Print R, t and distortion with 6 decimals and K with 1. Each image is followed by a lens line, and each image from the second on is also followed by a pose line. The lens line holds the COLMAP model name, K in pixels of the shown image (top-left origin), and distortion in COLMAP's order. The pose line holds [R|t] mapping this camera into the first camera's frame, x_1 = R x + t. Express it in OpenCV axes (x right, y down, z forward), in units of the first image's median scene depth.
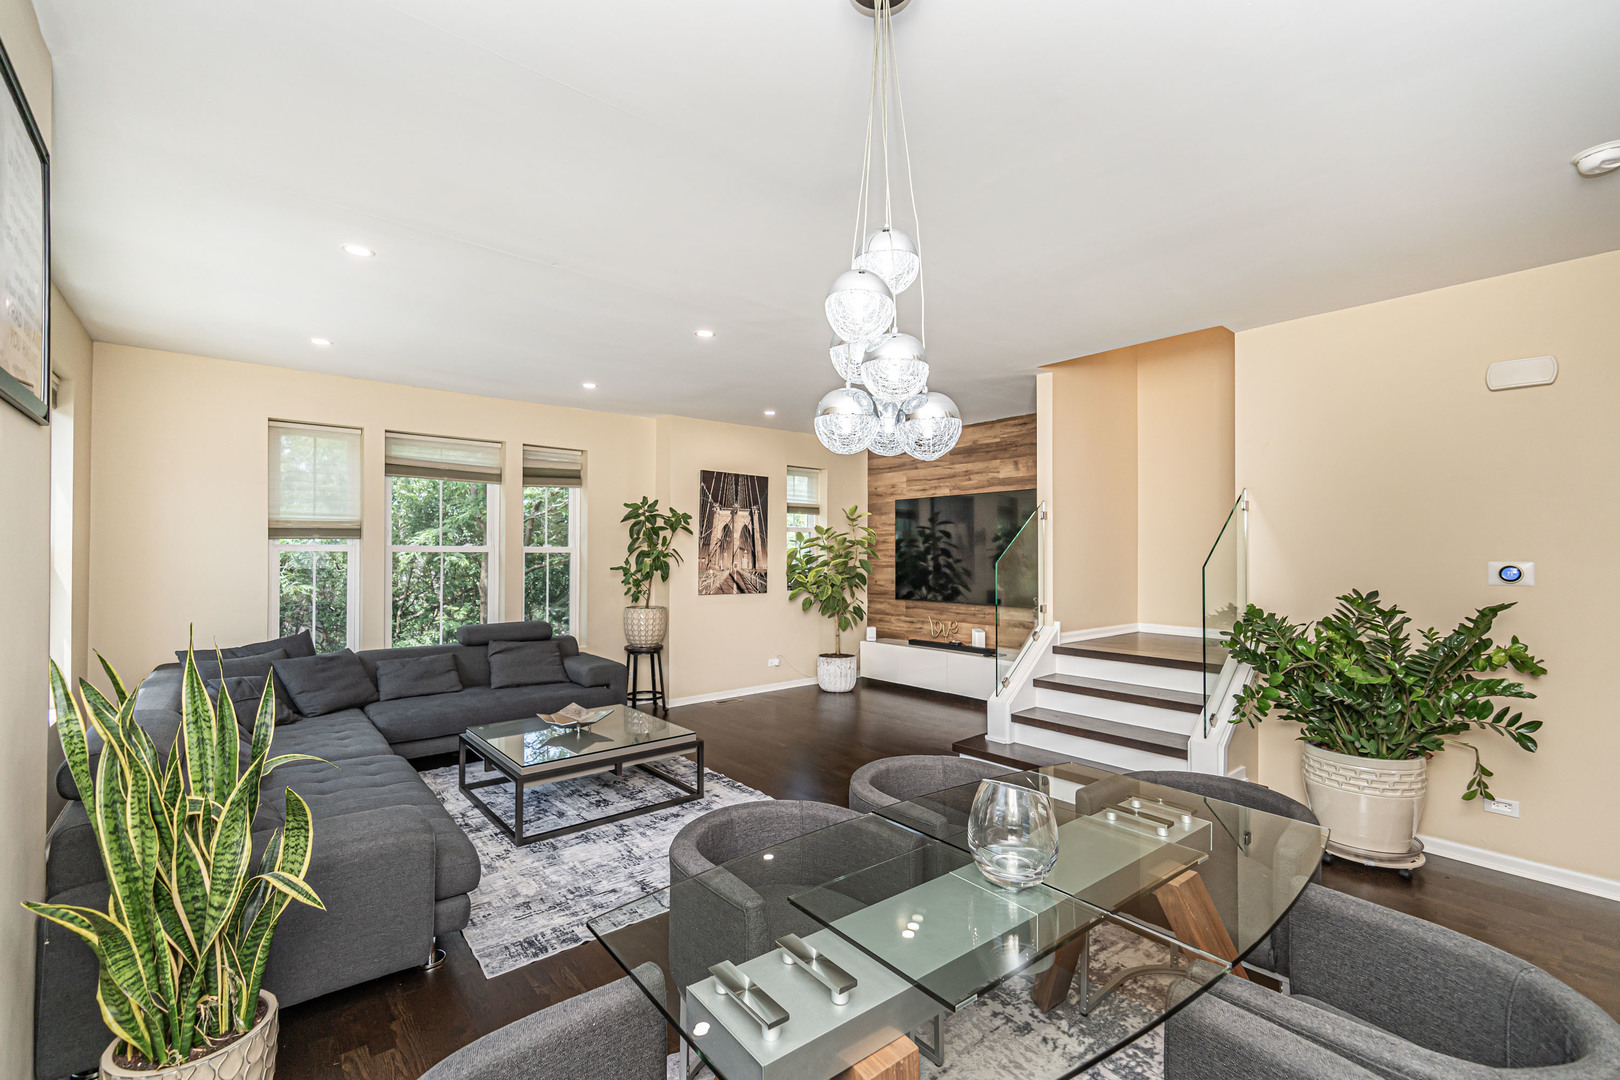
lens RADIAL K [[707.4, 0, 794.7], [0, 707.4, 550.2], [0, 0, 1]] dist [-0.000431, -0.000166]
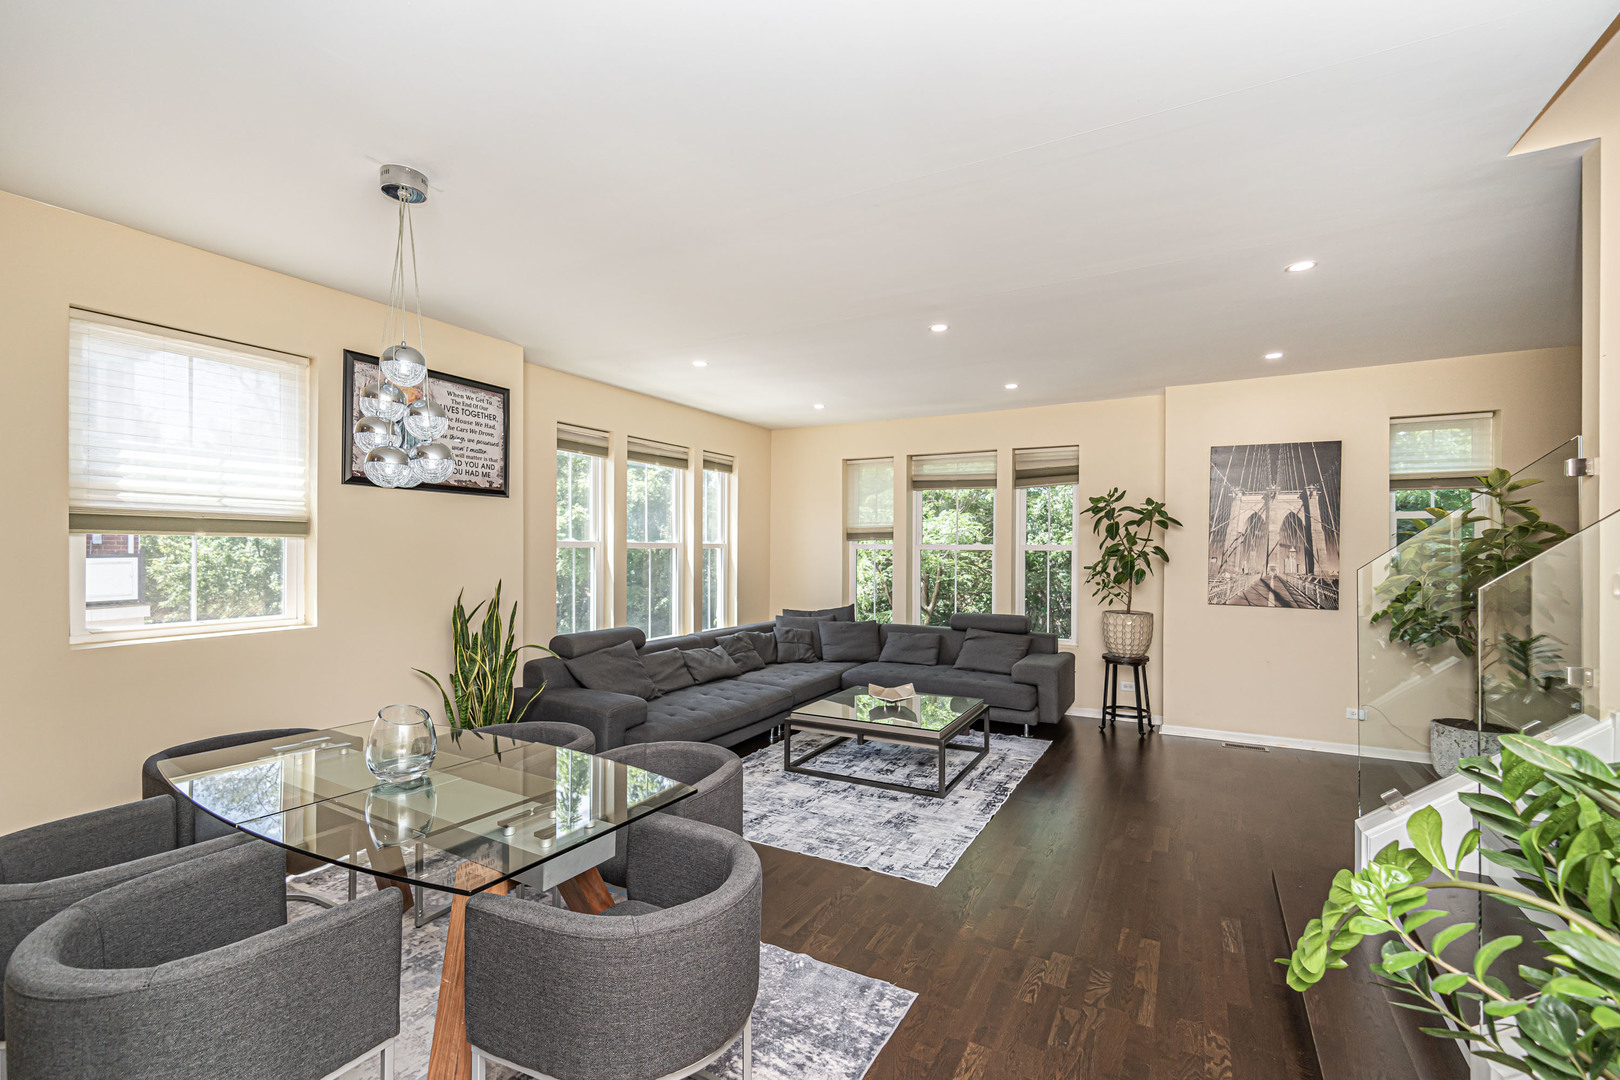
lens RADIAL K [[696.8, 0, 789.5], [0, 696.8, 547.8], [0, 0, 1]] dist [0.002246, 0.000132]
pose [[0.357532, -0.000889, -0.933900, 0.454995], [0.001219, 0.999999, -0.000485, -0.000165], [0.933900, -0.000965, 0.357533, 0.292046]]
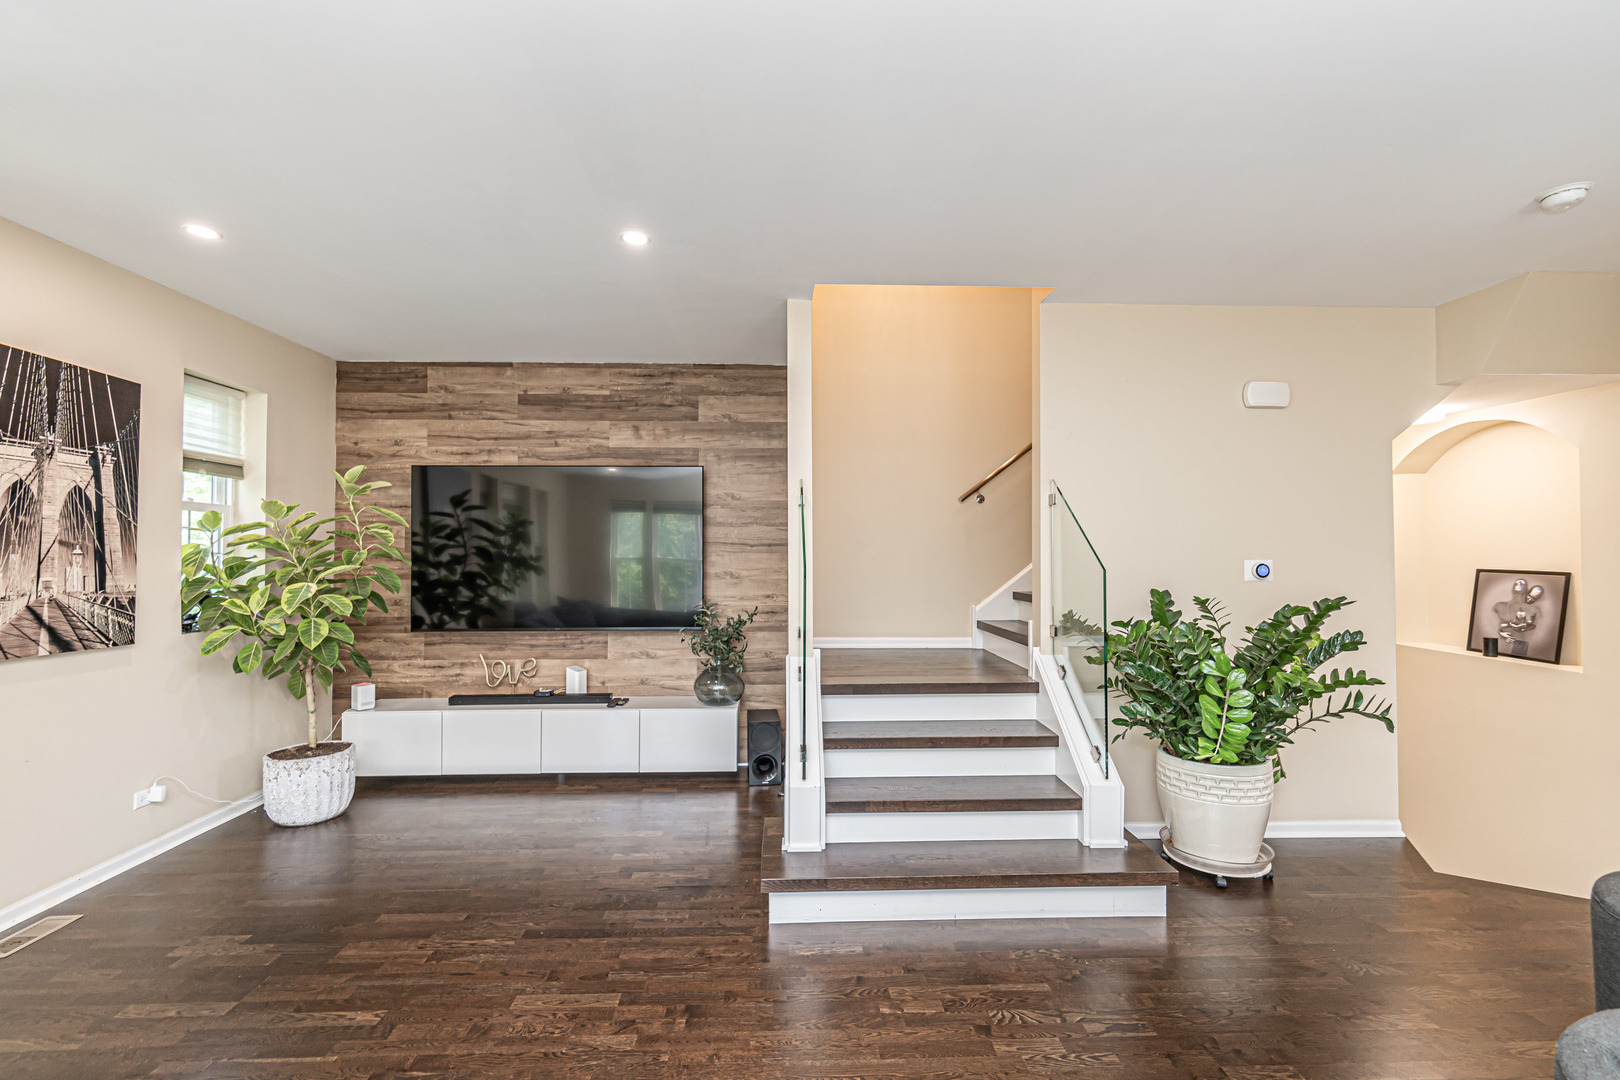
lens RADIAL K [[707.1, 0, 802.8], [0, 707.1, 544.9], [0, 0, 1]] dist [0.001715, -0.000063]
pose [[0.599169, 0.010283, 0.800556, -0.162545], [-0.001558, 0.999931, -0.011678, 0.002959], [-0.800621, 0.005750, 0.599144, 0.448883]]
